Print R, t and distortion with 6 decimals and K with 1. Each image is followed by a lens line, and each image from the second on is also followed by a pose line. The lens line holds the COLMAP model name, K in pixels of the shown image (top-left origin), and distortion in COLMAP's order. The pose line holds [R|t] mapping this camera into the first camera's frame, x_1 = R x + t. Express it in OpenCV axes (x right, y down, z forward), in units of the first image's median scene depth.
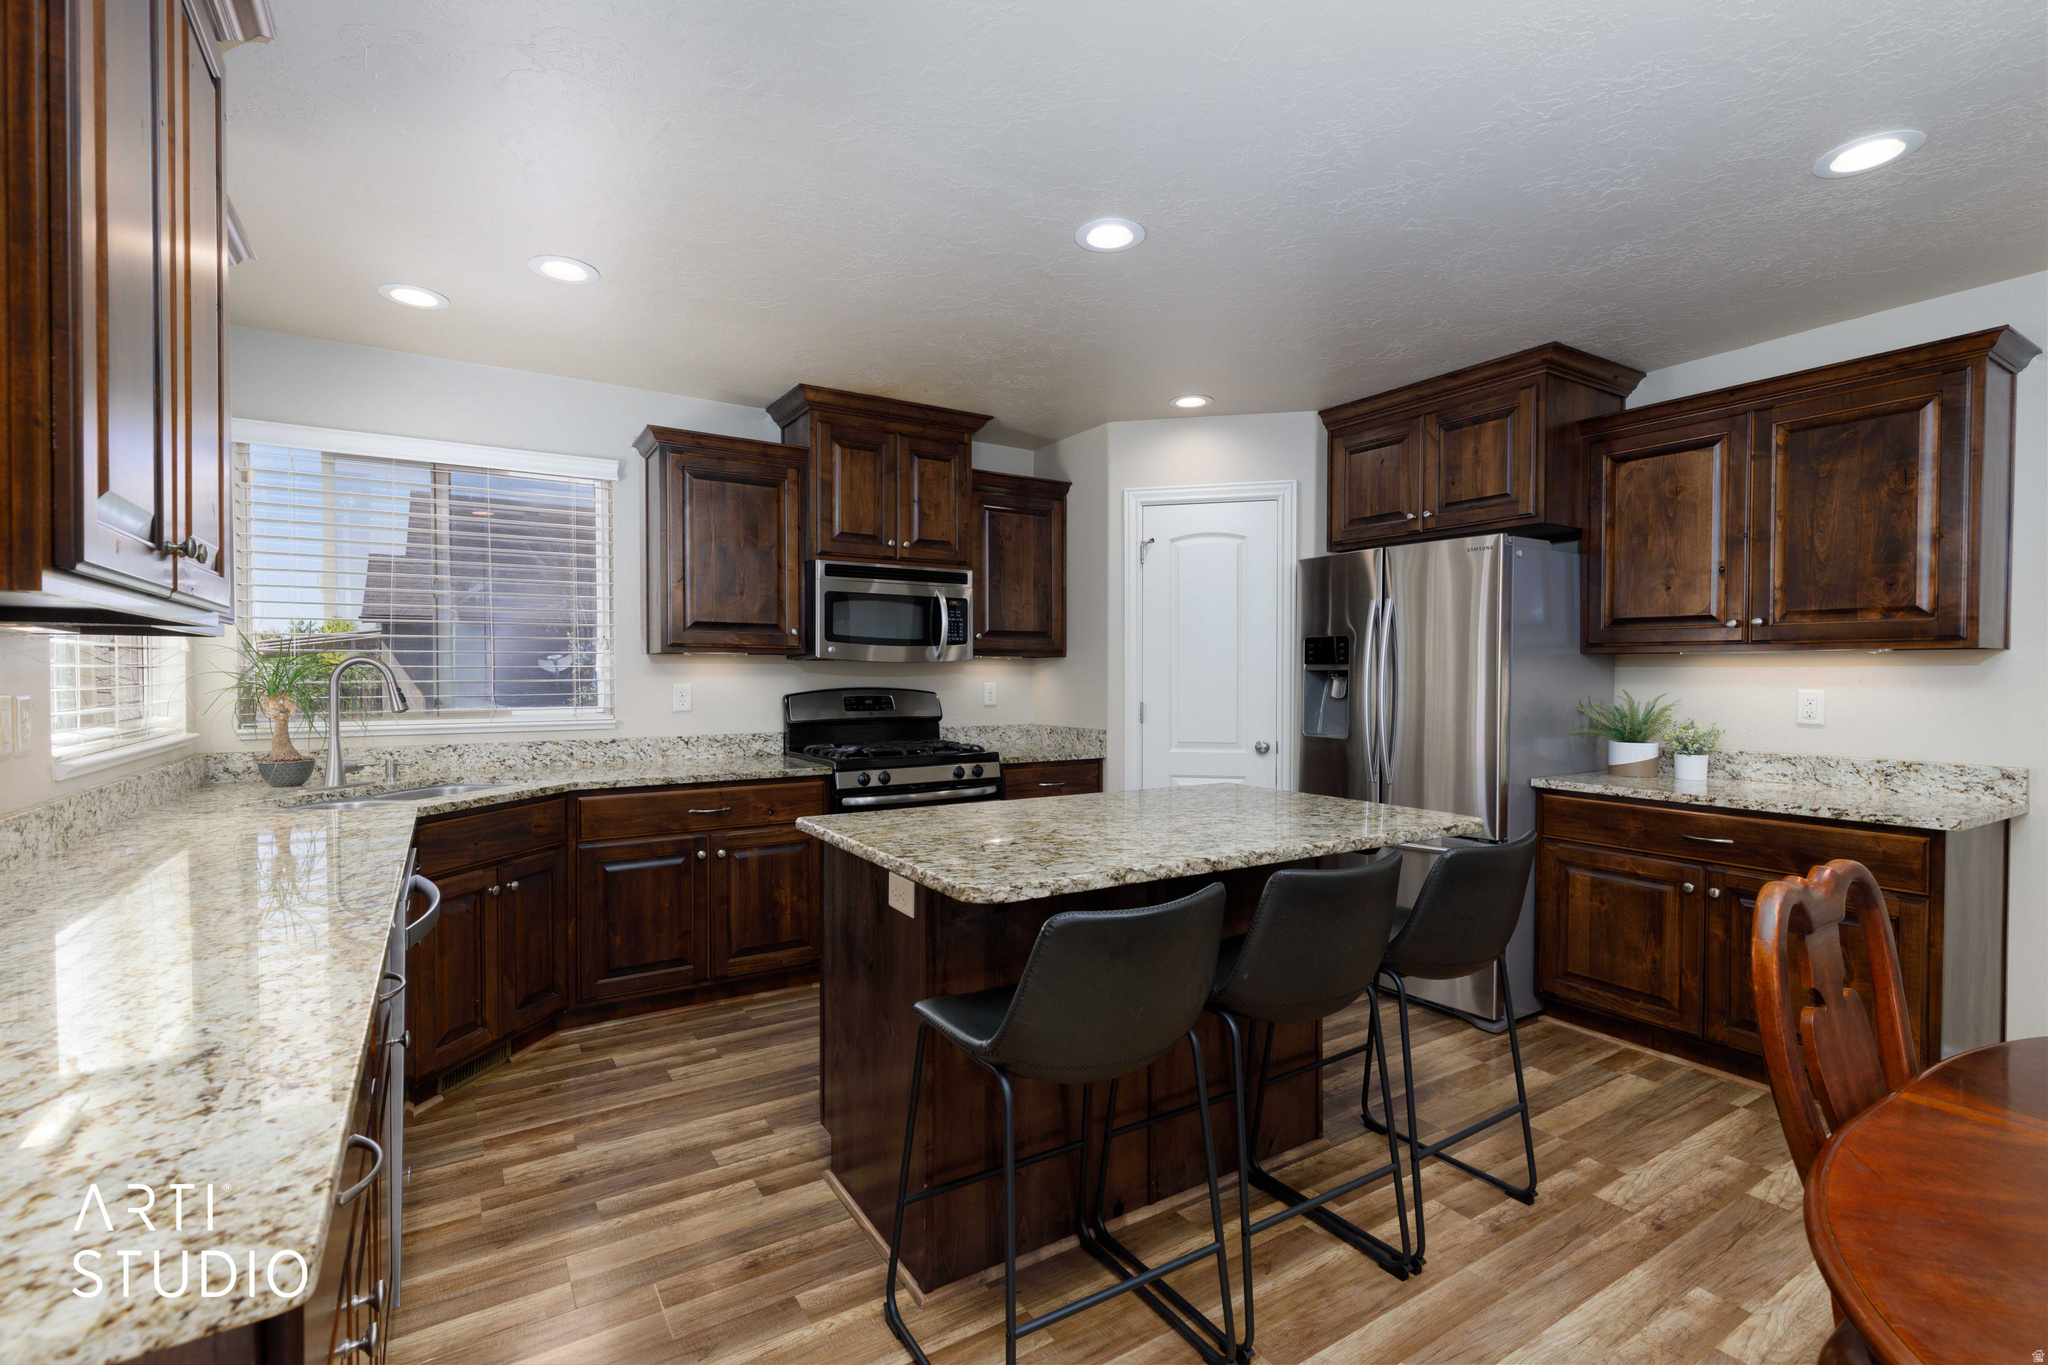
lens RADIAL K [[920.9, 0, 1020.2], [0, 920.9, 683.6], [0, 0, 1]] dist [0.011377, -0.000006]
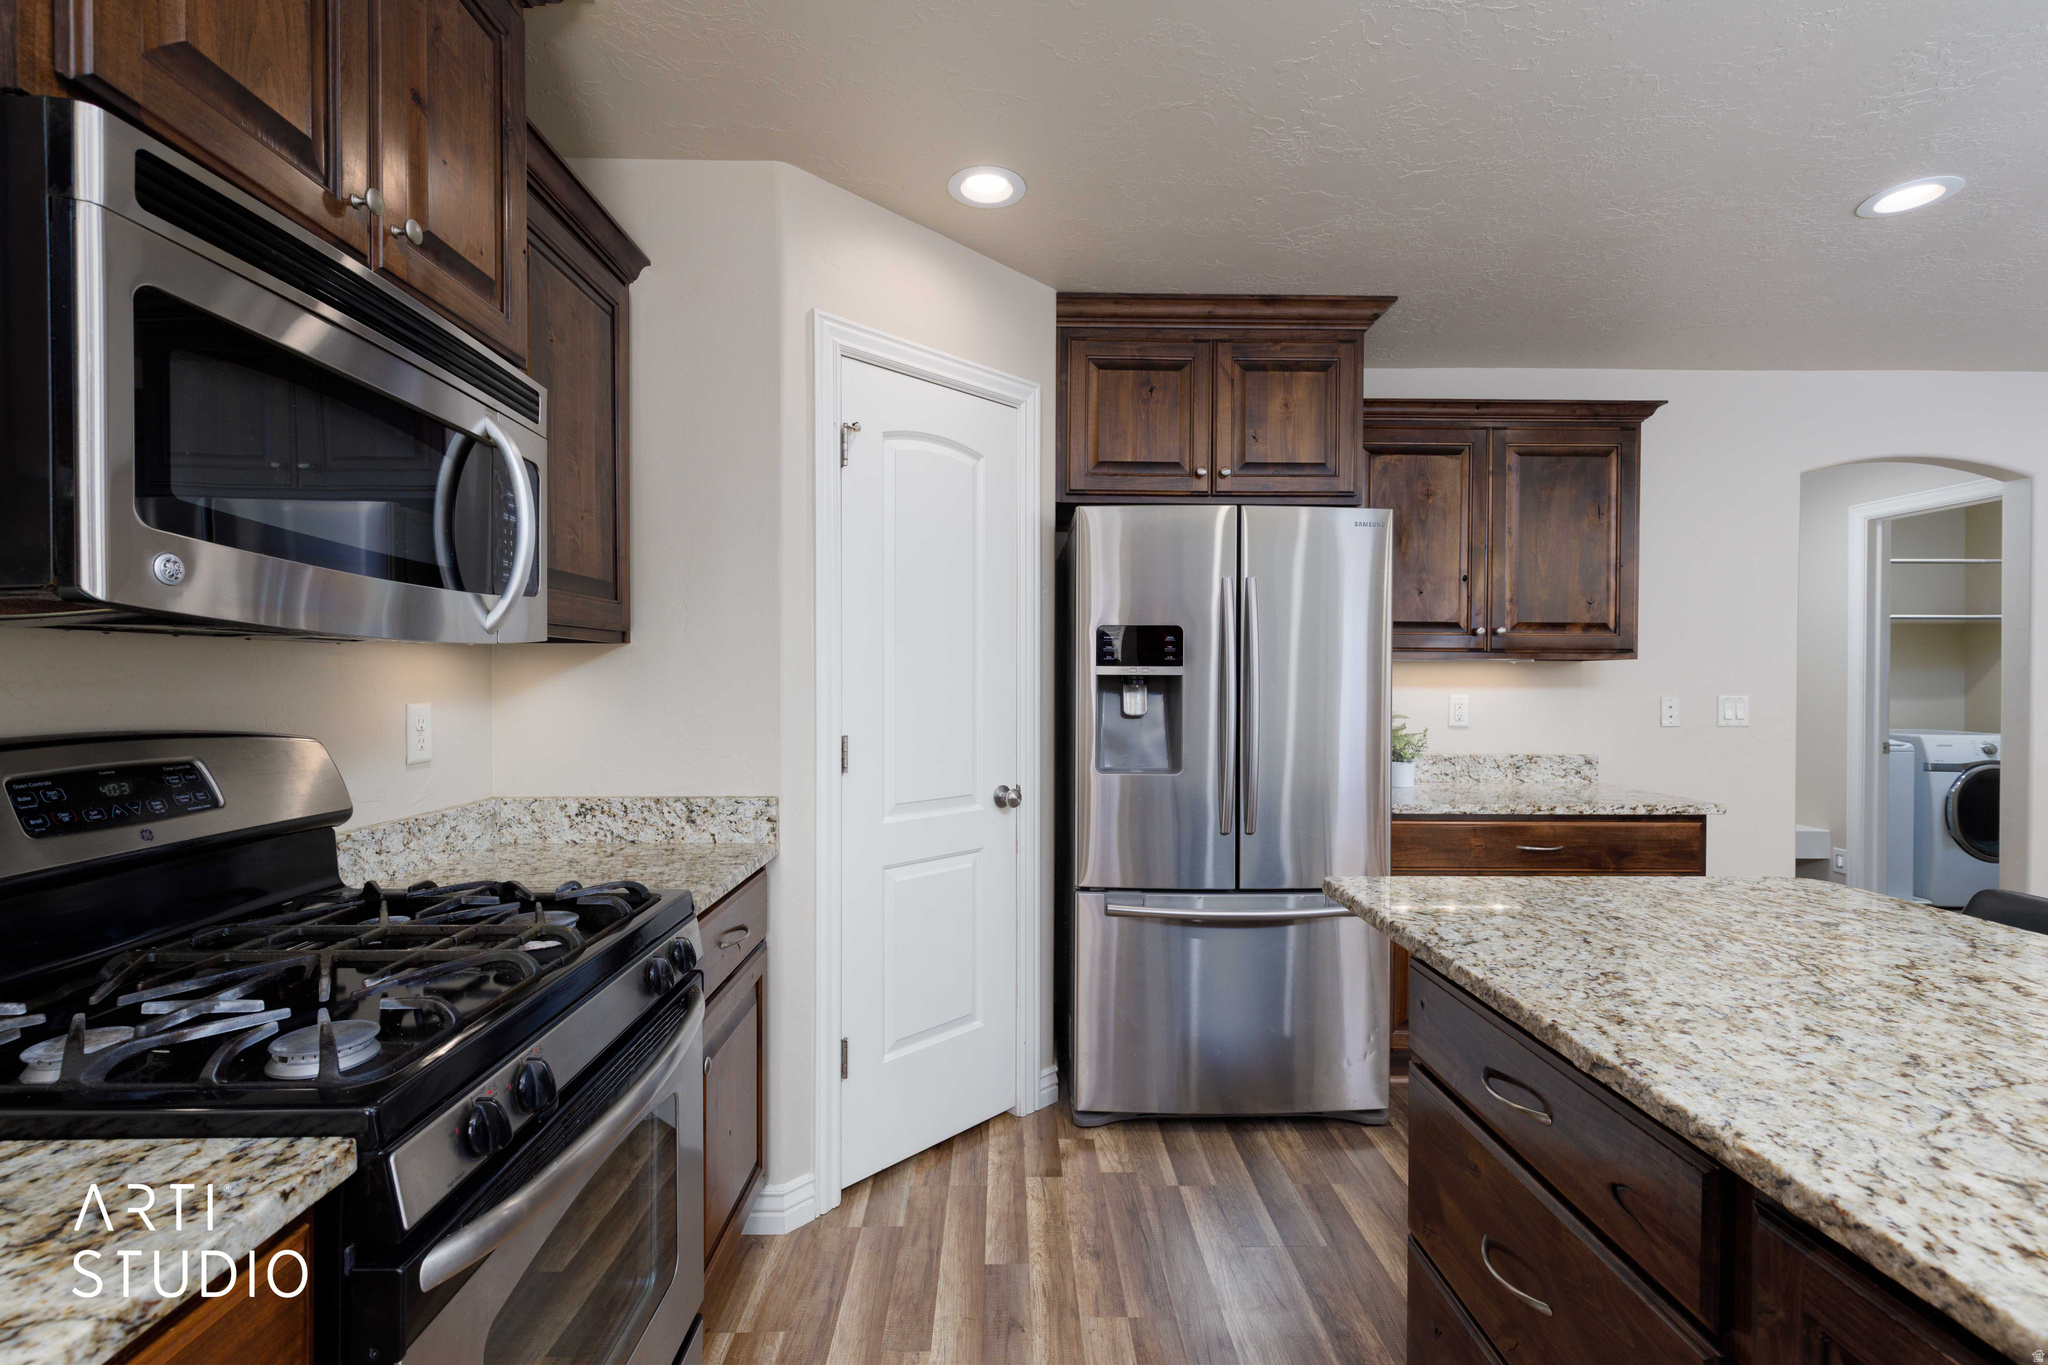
lens RADIAL K [[920.9, 0, 1022.5], [0, 920.9, 682.6], [0, 0, 1]] dist [0.011377, -0.000006]
pose [[0.510135, -0.003028, 0.860089, -0.354723], [0.006536, 0.999979, -0.000357, -0.011108], [-0.860069, 0.005803, 0.510144, 0.882669]]
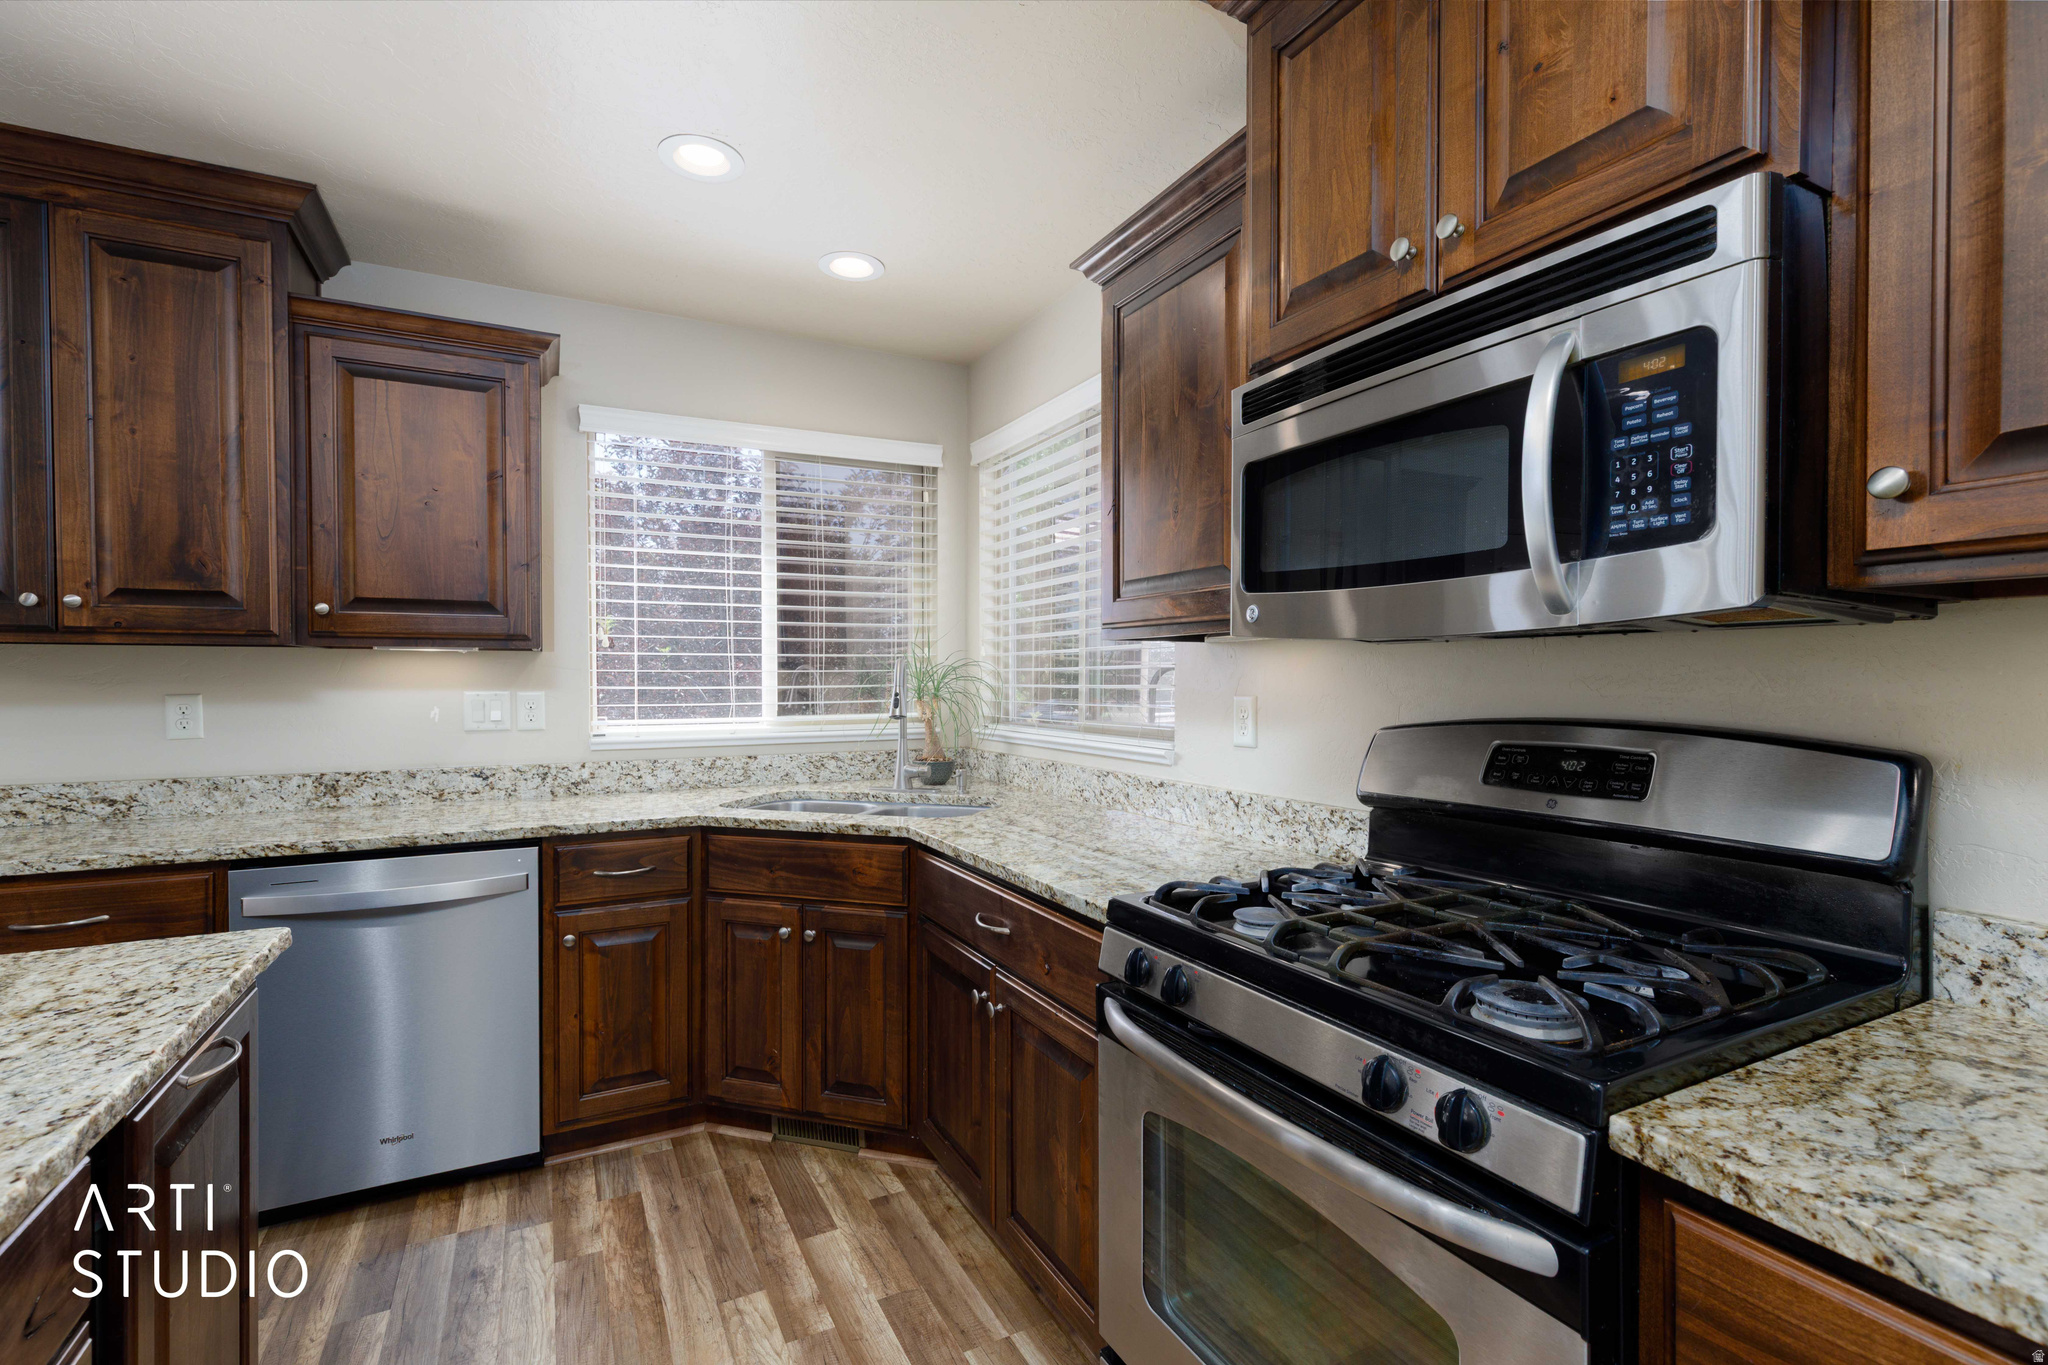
lens RADIAL K [[920.9, 0, 1022.8], [0, 920.9, 685.5], [0, 0, 1]] dist [0.011377, -0.000006]
pose [[-0.083151, 0.011563, -0.996470, 0.228753], [-0.008254, 0.999890, 0.012292, -0.013795], [0.996503, 0.009247, -0.083046, 1.149886]]
